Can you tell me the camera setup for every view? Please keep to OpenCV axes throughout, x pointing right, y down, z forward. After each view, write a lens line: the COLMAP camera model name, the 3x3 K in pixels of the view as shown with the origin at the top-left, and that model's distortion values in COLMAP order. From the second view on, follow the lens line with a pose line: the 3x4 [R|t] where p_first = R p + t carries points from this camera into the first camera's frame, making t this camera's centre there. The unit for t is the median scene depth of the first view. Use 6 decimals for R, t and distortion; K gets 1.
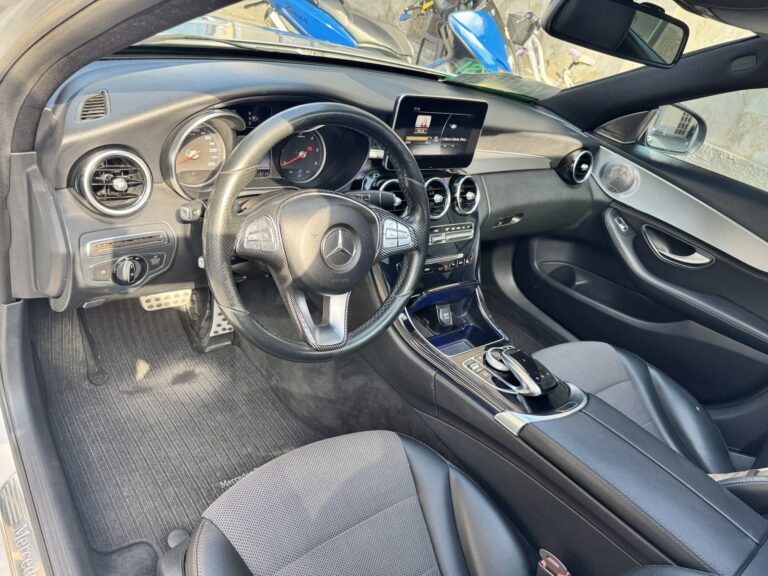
lens RADIAL K [[540.2, 0, 385.5], [0, 540.2, 275.1], [0, 0, 1]] dist [-0.000249, -0.006622]
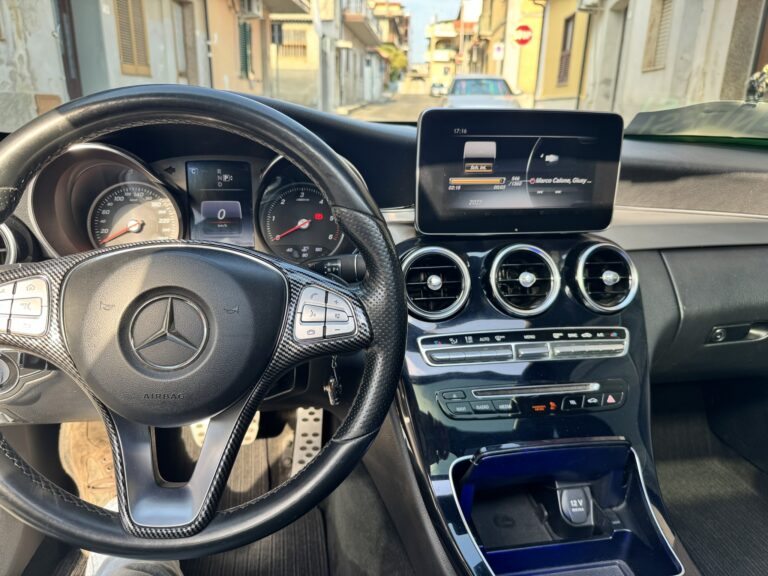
lens RADIAL K [[540.2, 0, 385.5], [0, 540.2, 275.1], [0, 0, 1]] dist [-0.000249, -0.006622]
pose [[0.855341, -0.080879, -0.511713, 0.252811], [-0.071678, 0.959763, -0.271509, 0.018134], [0.513082, 0.268912, 0.815128, 0.447032]]
